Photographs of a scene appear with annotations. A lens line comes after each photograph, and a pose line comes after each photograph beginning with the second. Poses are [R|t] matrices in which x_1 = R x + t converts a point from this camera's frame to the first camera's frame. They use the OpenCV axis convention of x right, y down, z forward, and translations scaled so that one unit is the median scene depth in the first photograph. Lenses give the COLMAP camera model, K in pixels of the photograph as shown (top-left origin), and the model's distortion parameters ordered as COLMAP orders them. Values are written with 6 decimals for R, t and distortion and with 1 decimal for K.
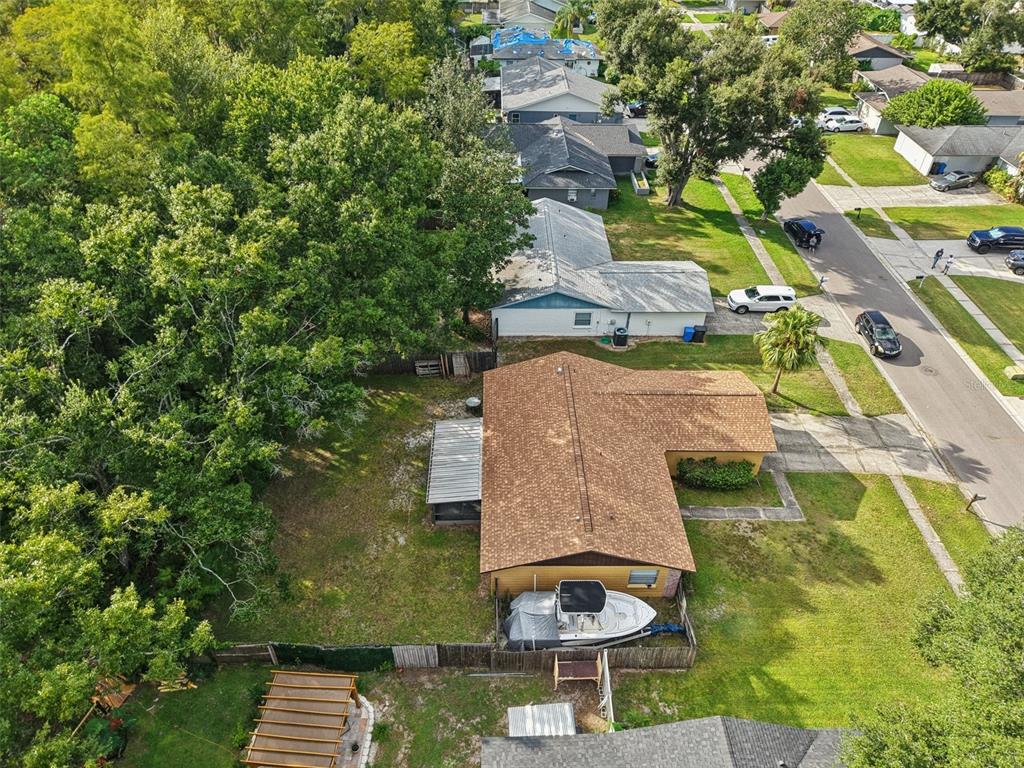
lens RADIAL K [[689.6, 0, 512.0], [0, 689.6, 384.0], [0, 0, 1]] dist [0.007904, -0.001361]
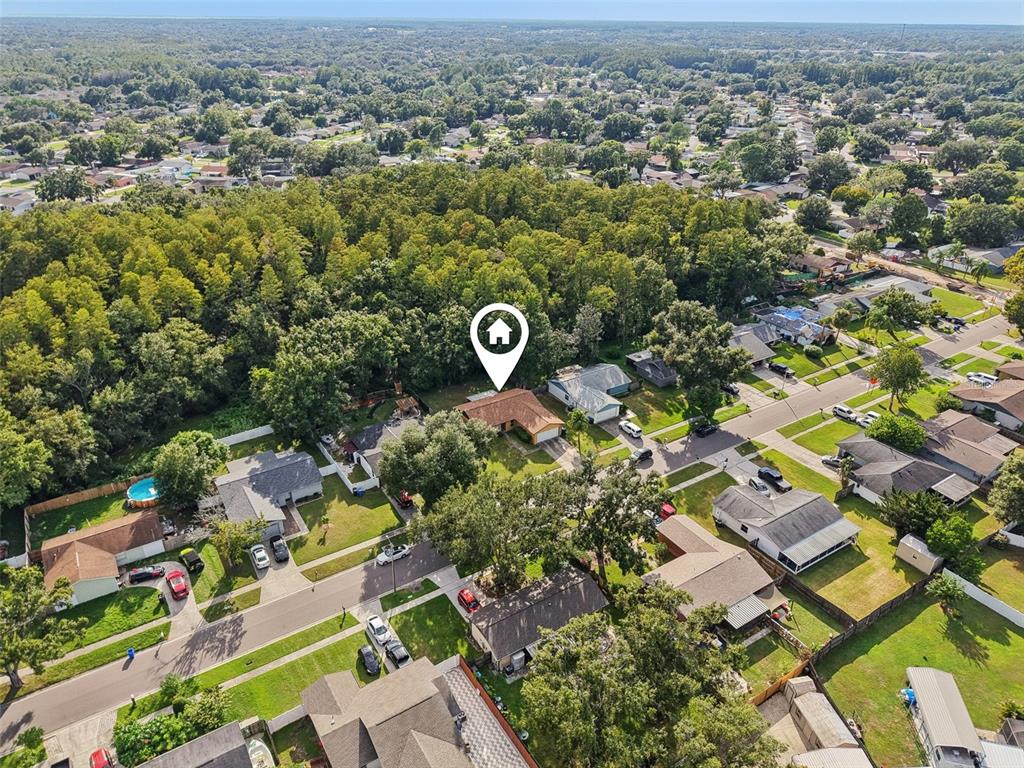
lens RADIAL K [[689.6, 0, 512.0], [0, 689.6, 384.0], [0, 0, 1]] dist [0.007904, -0.001361]
pose [[0.520192, 0.401324, -0.753883, 2.372718], [-0.543976, 0.836193, 0.069789, -0.244072], [0.658400, 0.373791, 0.653292, -1.143523]]
